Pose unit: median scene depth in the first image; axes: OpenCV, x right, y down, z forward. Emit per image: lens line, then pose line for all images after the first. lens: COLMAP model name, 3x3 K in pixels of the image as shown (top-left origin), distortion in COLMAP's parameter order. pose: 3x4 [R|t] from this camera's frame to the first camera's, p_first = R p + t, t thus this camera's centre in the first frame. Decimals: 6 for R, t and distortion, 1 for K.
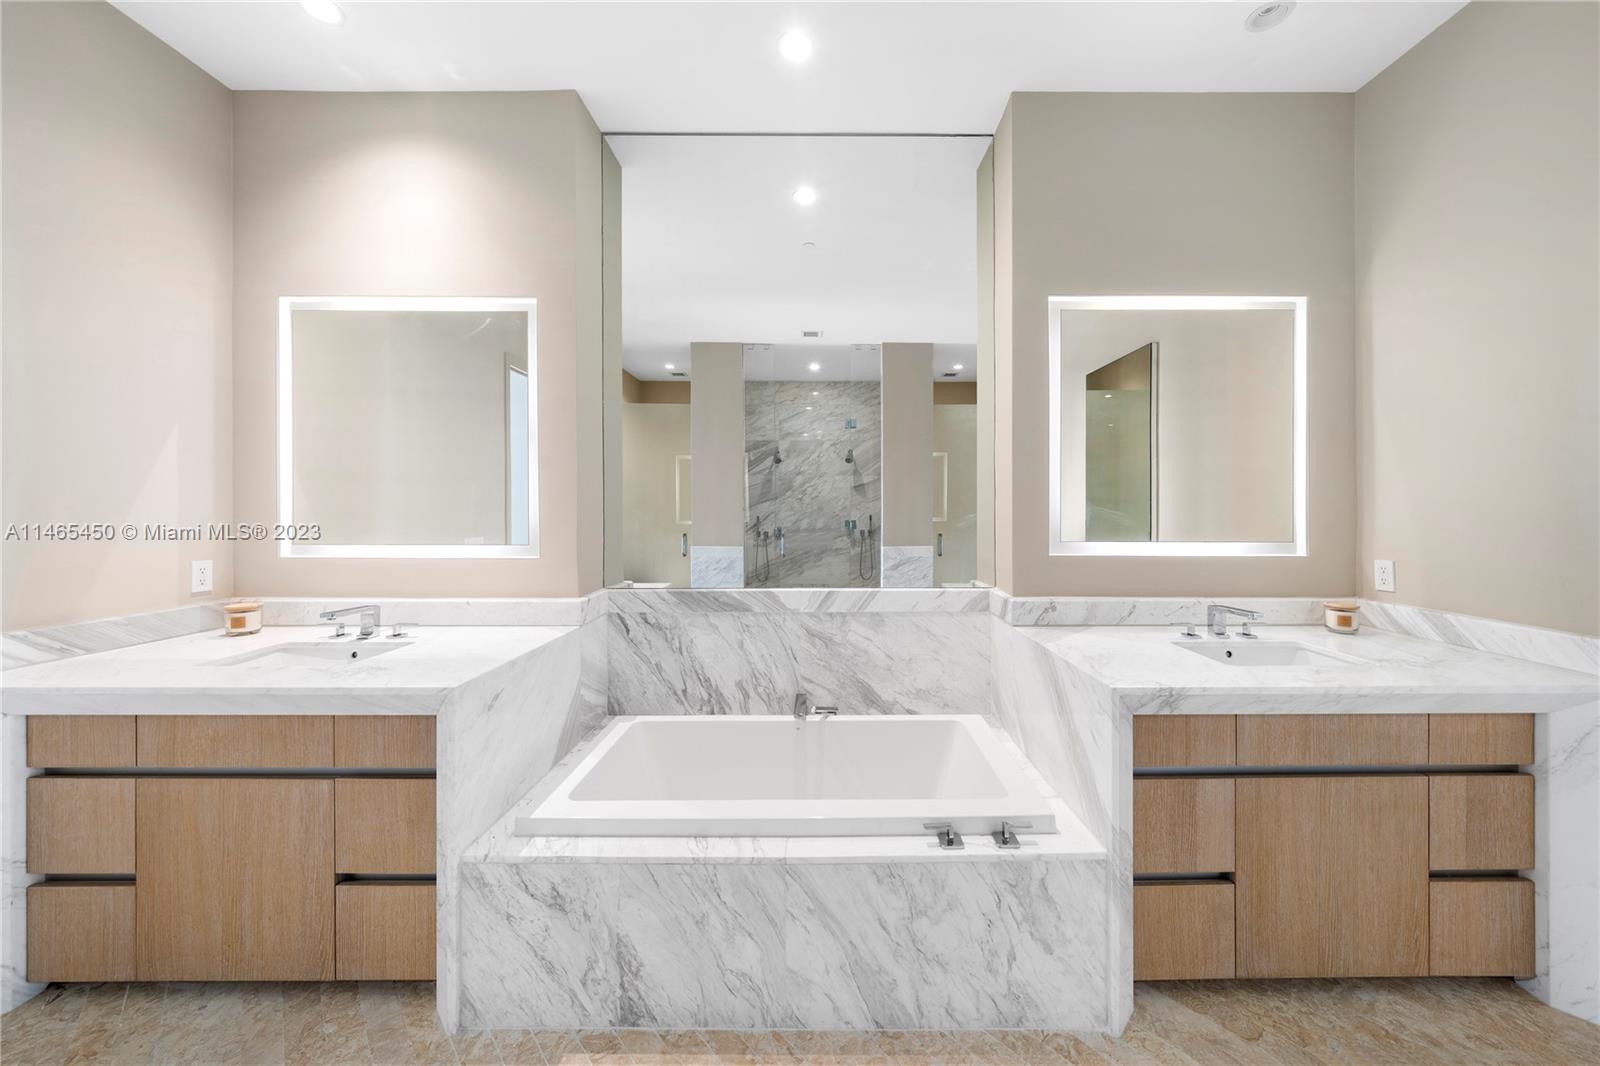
lens RADIAL K [[549.3, 0, 803.4], [0, 549.3, 519.1], [0, 0, 1]] dist [0.001475, 0.000124]
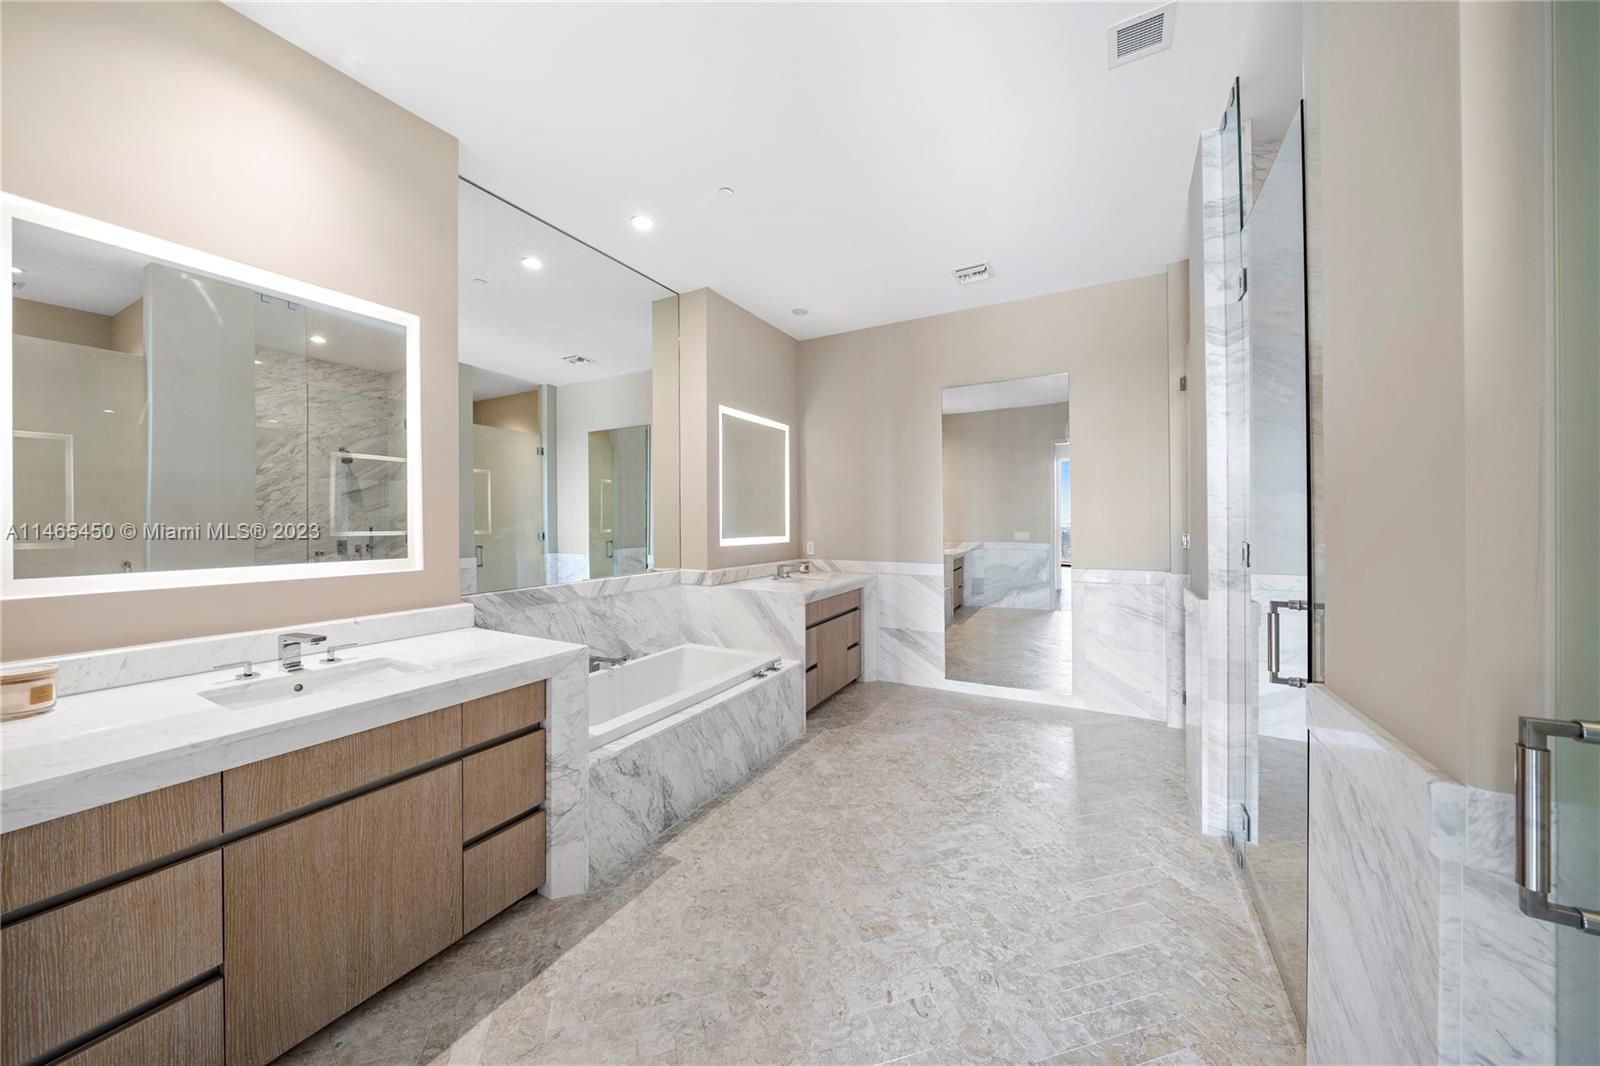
lens RADIAL K [[549.3, 0, 803.4], [0, 549.3, 519.1], [0, 0, 1]] dist [0.001475, 0.000124]
pose [[0.476073, 0.000955, 0.879405, -1.527278], [0.012567, 0.999890, -0.007889, -0.010127], [-0.879316, 0.014807, 0.476009, -0.177291]]
